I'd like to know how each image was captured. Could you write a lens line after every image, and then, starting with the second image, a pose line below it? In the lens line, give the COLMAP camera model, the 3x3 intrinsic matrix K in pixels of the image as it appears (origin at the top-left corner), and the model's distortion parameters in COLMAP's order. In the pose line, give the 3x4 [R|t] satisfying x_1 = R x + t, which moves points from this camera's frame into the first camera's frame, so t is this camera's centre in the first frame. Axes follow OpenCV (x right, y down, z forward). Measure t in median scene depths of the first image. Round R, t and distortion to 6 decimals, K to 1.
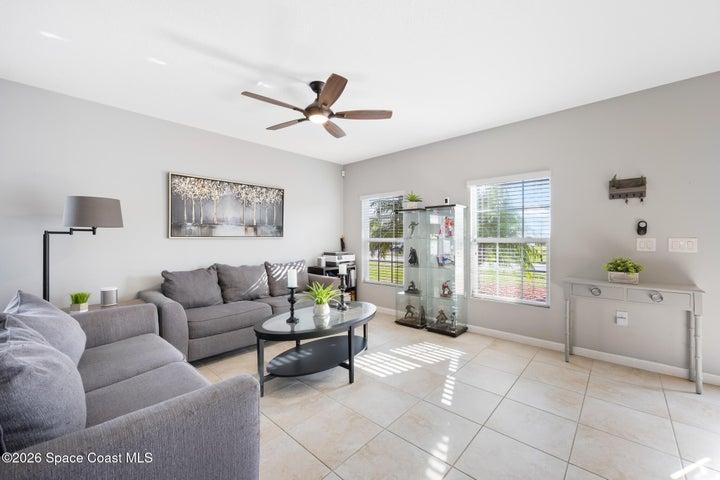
lens RADIAL K [[286.9, 0, 358.3], [0, 286.9, 239.8], [0, 0, 1]] dist [-0.001664, 0.000611]
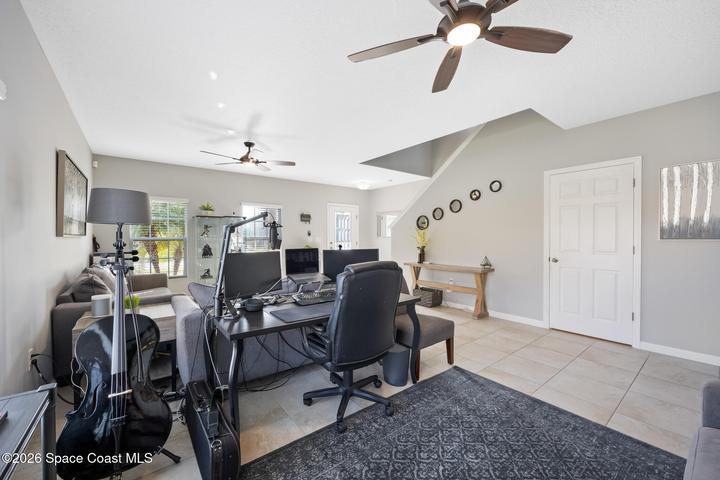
lens RADIAL K [[286.9, 0, 358.6], [0, 286.9, 238.0], [0, 0, 1]] dist [-0.001664, 0.000611]
pose [[0.159588, -0.003975, 0.987176, -1.131074], [0.004522, 0.999984, 0.003296, -0.003330], [-0.987173, 0.003938, 0.159604, 0.079439]]
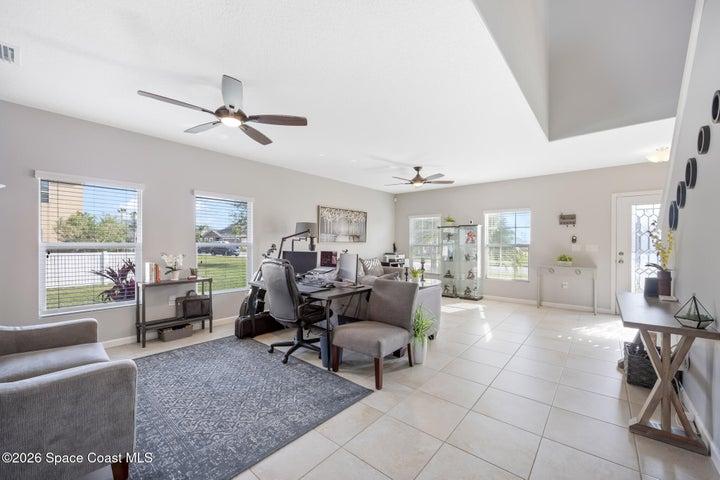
lens RADIAL K [[286.9, 0, 357.3], [0, 286.9, 244.4], [0, 0, 1]] dist [-0.001664, 0.000611]
pose [[0.998944, 0.004068, 0.045774, -0.448070], [-0.004089, 0.999992, 0.000368, -0.001084], [-0.045772, -0.000555, 0.998952, -0.674911]]
